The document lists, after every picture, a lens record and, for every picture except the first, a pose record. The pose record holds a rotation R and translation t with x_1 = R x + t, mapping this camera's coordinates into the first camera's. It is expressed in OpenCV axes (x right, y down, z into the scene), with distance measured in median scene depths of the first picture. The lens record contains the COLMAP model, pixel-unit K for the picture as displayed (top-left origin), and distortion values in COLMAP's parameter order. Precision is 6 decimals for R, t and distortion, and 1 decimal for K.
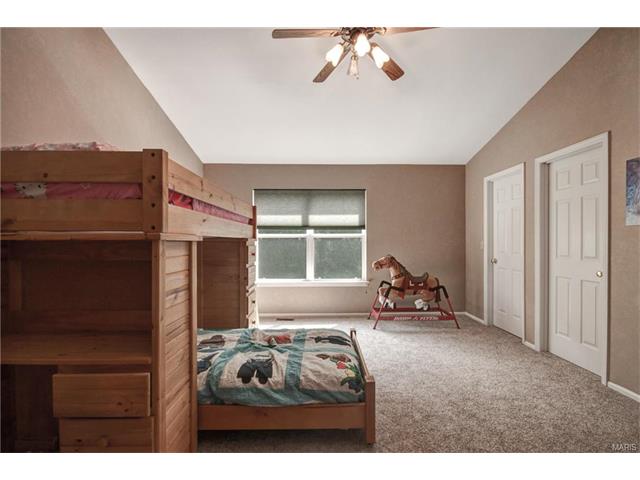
lens RADIAL K [[310.7, 0, 322.2], [0, 310.7, 241.9], [0, 0, 1]] dist [0.001477, -0.005229]
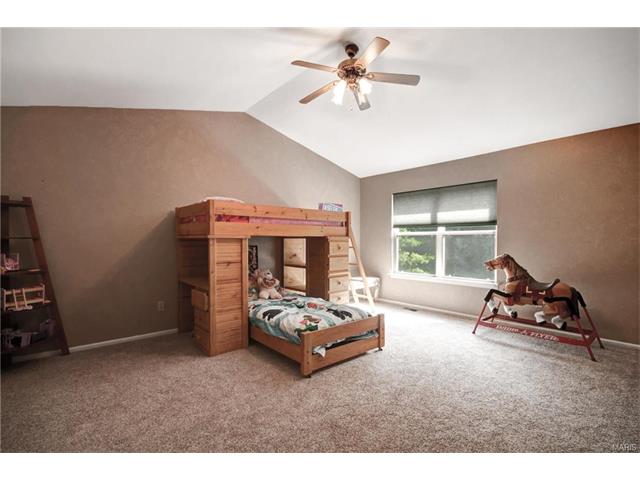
lens RADIAL K [[310.7, 0, 318.6], [0, 310.7, 239.4], [0, 0, 1]] dist [0.001477, -0.005229]
pose [[0.626539, 0.002393, -0.779386, 0.515973], [-0.002241, 0.999997, 0.001269, 0.000595], [0.779387, 0.000952, 0.626542, 0.050790]]
